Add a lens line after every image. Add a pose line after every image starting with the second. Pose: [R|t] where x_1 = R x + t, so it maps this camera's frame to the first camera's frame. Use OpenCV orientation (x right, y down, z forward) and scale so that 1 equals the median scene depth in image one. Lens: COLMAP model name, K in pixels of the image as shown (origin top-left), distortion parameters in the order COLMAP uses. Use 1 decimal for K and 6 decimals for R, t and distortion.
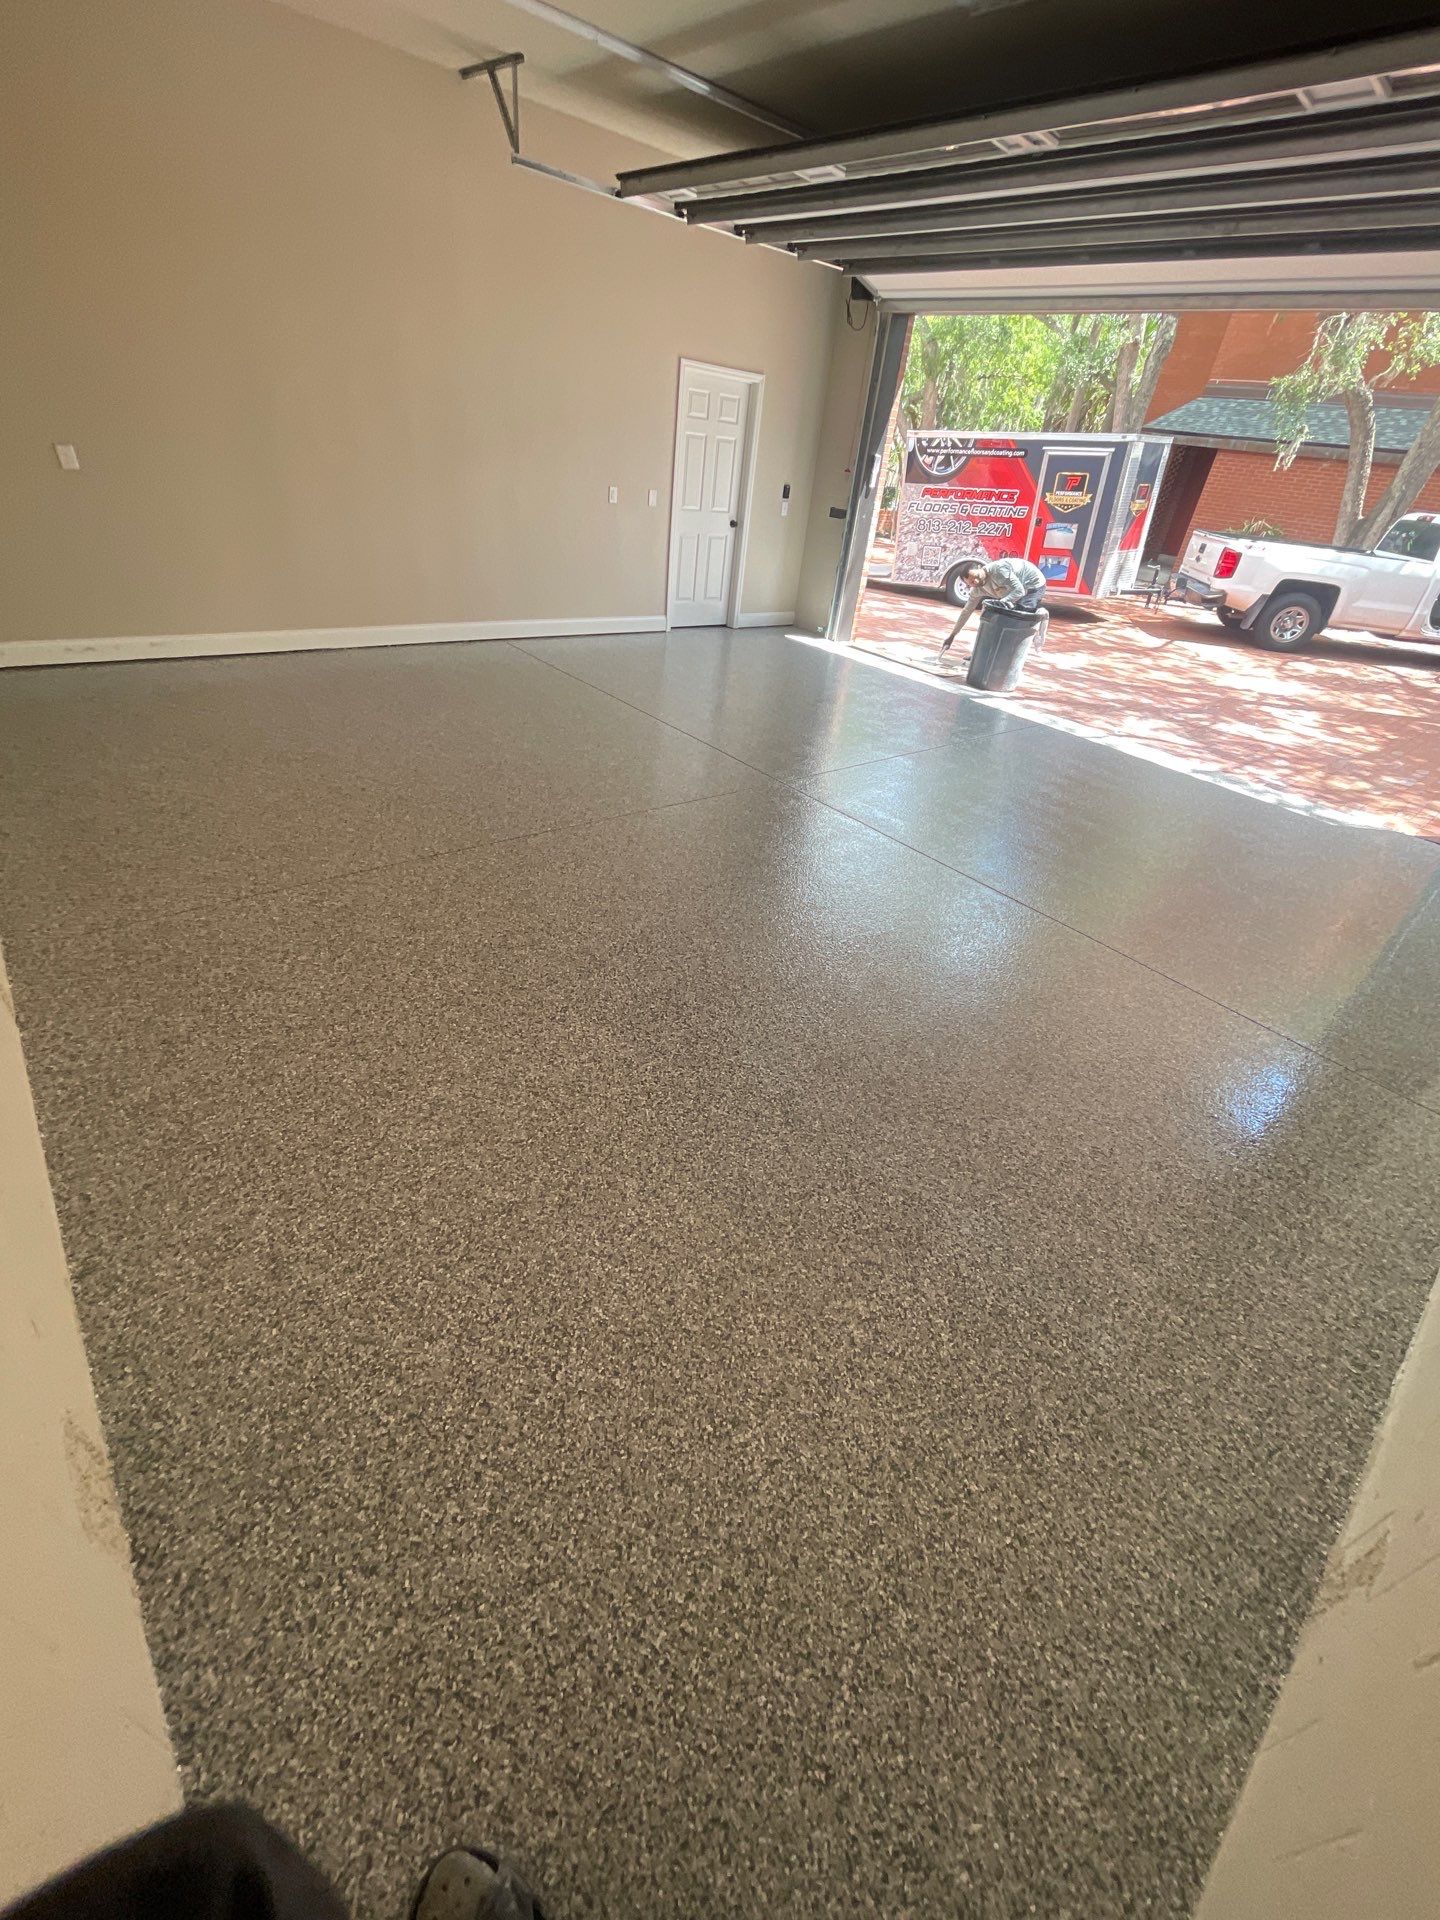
lens RADIAL K [[788.3, 0, 725.2], [0, 788.3, 965.8], [0, 0, 1]] dist [0.006655, -0.004238]
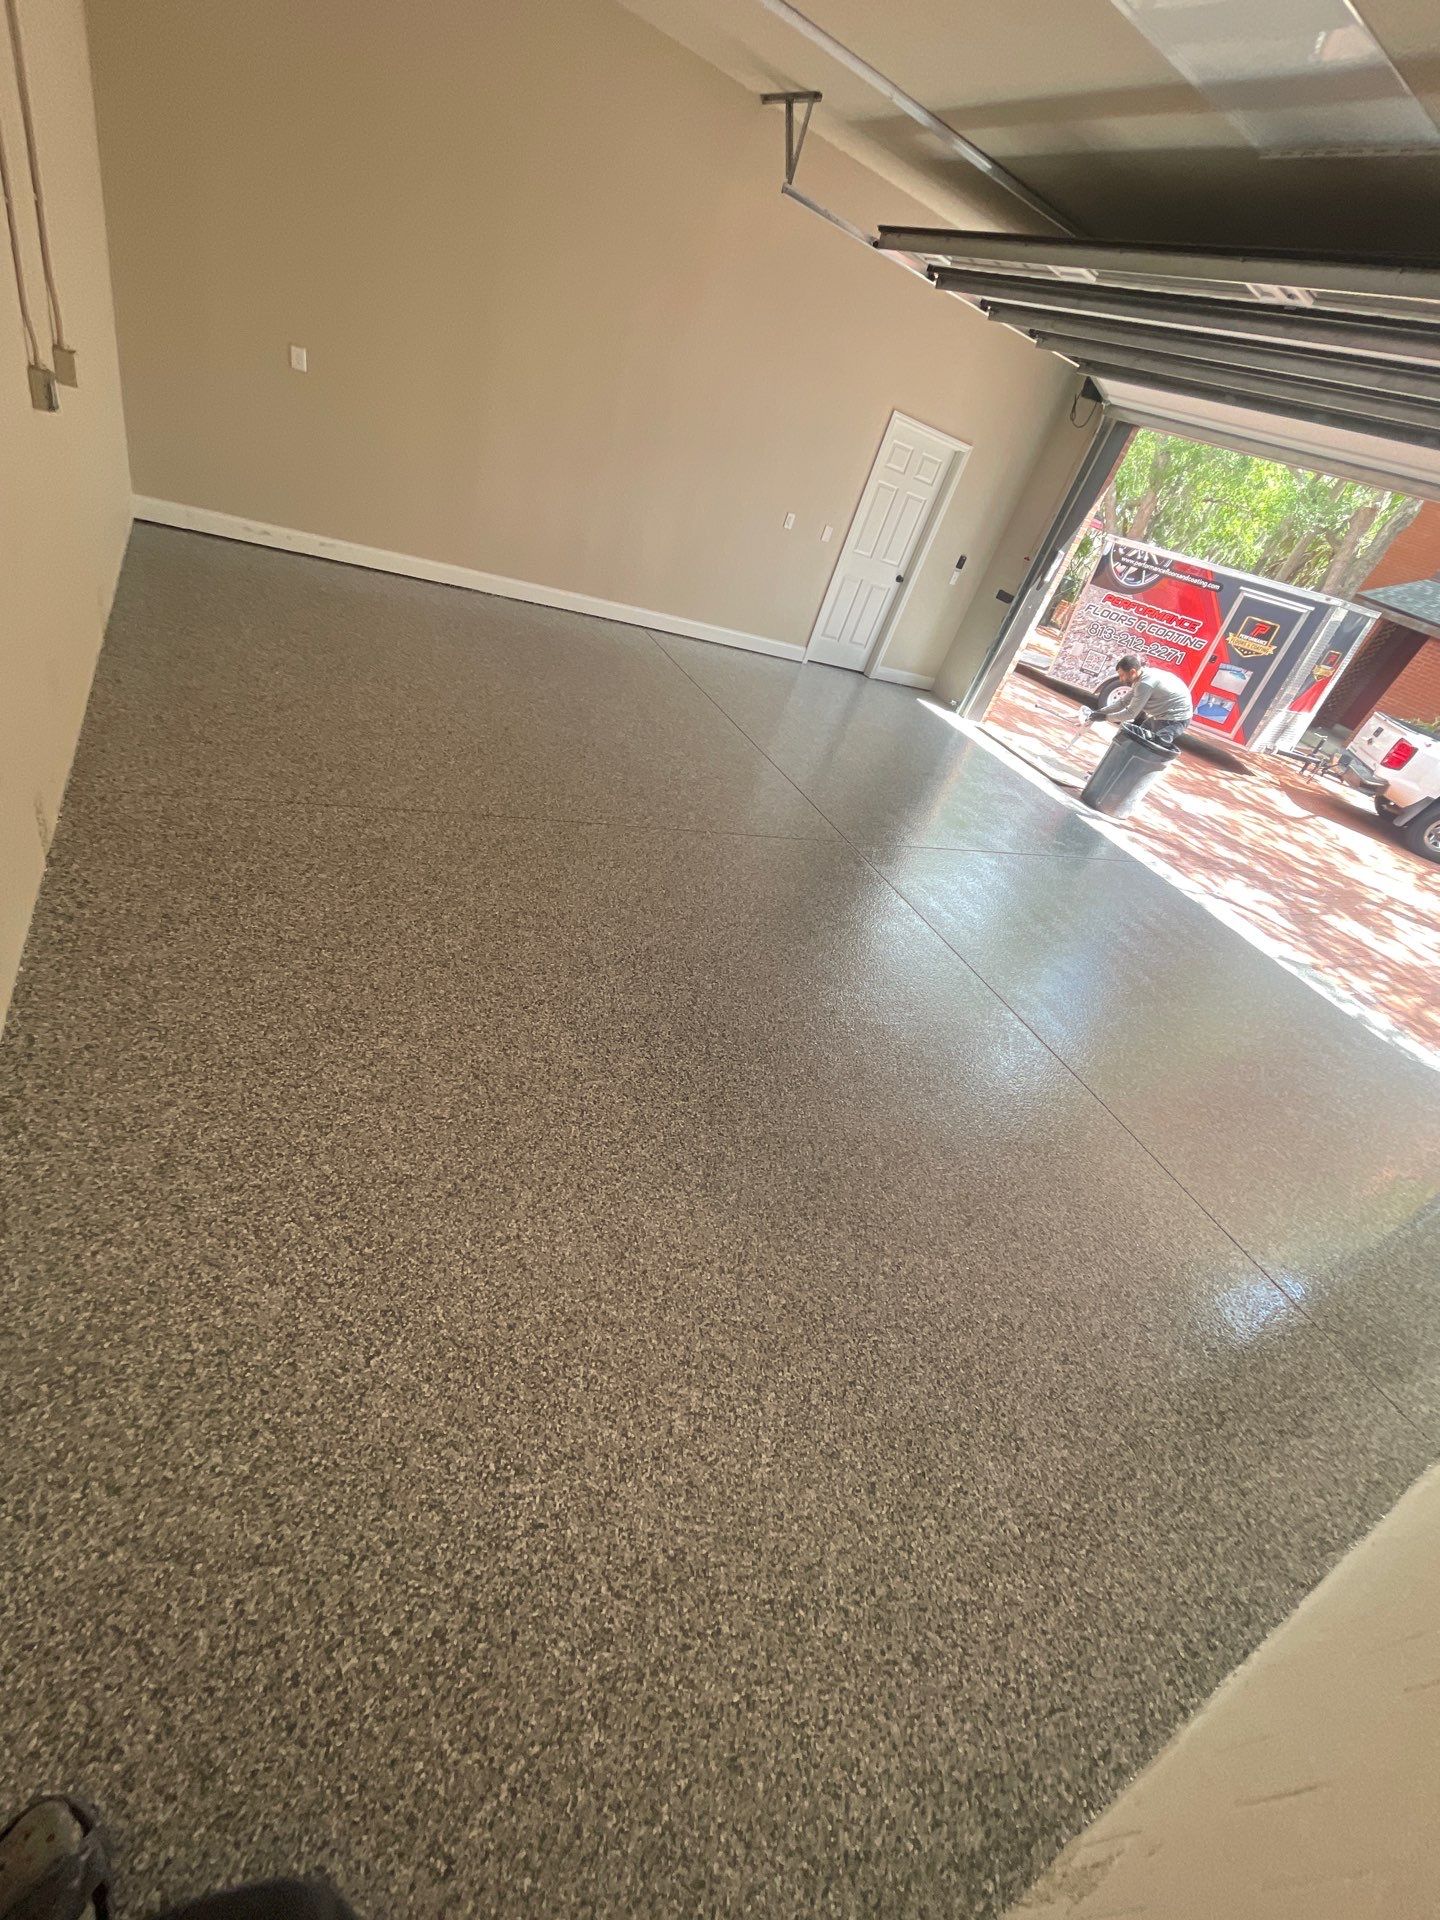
lens RADIAL K [[788.3, 0, 713.2], [0, 788.3, 964.4], [0, 0, 1]] dist [0.006655, -0.004238]
pose [[0.948429, 0.305773, -0.083580, 0.088363], [-0.307638, 0.951450, -0.010109, -0.056894], [0.076432, 0.035300, 0.996450, 0.013686]]
